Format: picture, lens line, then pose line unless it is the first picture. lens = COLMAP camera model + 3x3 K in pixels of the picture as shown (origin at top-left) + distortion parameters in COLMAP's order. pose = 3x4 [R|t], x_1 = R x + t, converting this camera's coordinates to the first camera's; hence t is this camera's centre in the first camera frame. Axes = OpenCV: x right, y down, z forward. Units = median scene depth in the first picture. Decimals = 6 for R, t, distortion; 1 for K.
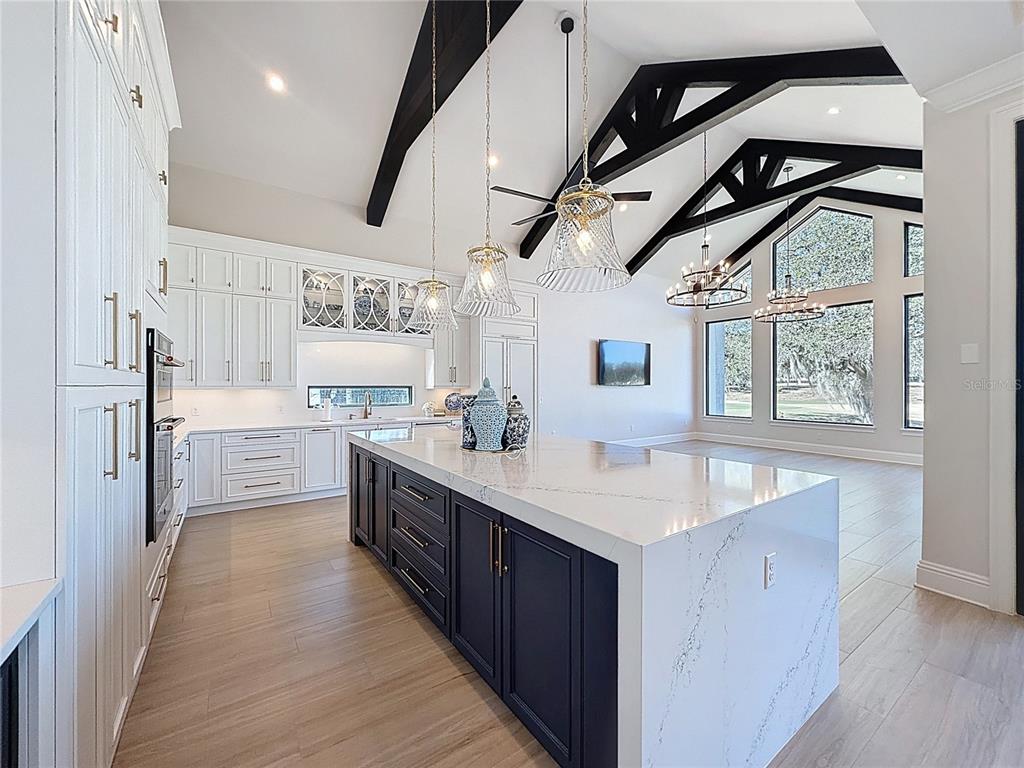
lens RADIAL K [[413.6, 0, 509.7], [0, 413.6, 384.3], [0, 0, 1]] dist [-0.001609, -0.000378]
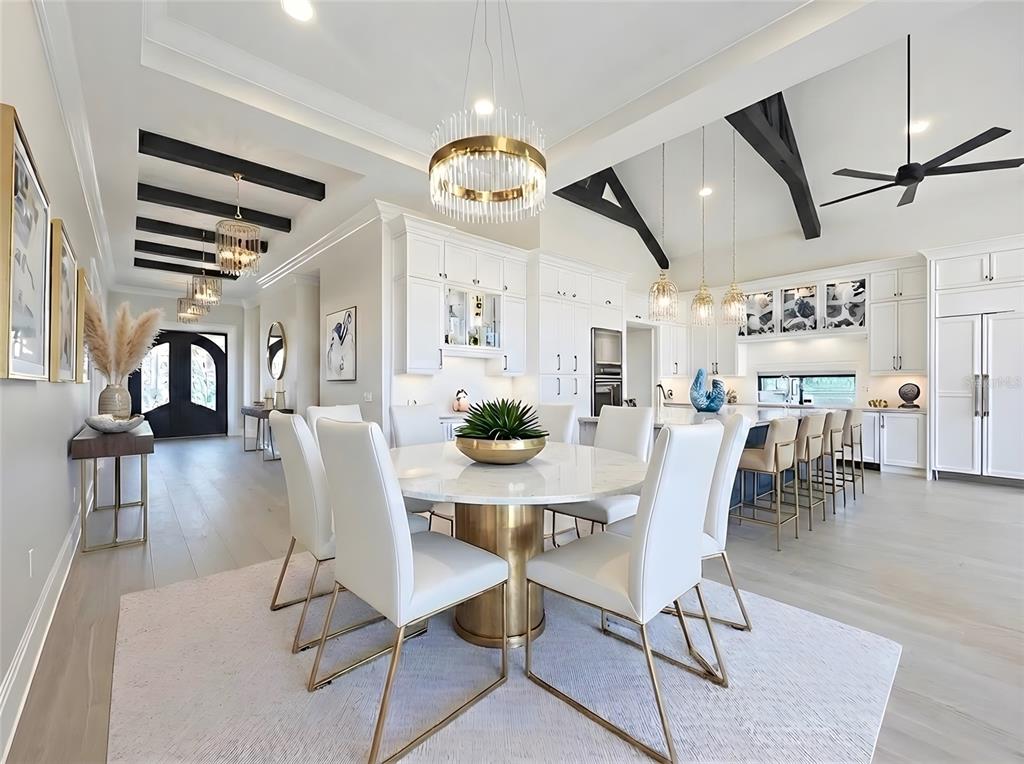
lens RADIAL K [[430.3, 0, 512.0], [0, 430.3, 382.0], [0, 0, 1]] dist [0.009680, -0.000036]
pose [[0.143439, 0.008134, -0.989626, 0.806629], [0.000660, 0.999965, 0.008315, 0.010271], [0.989659, -0.001846, 0.143429, -0.021377]]
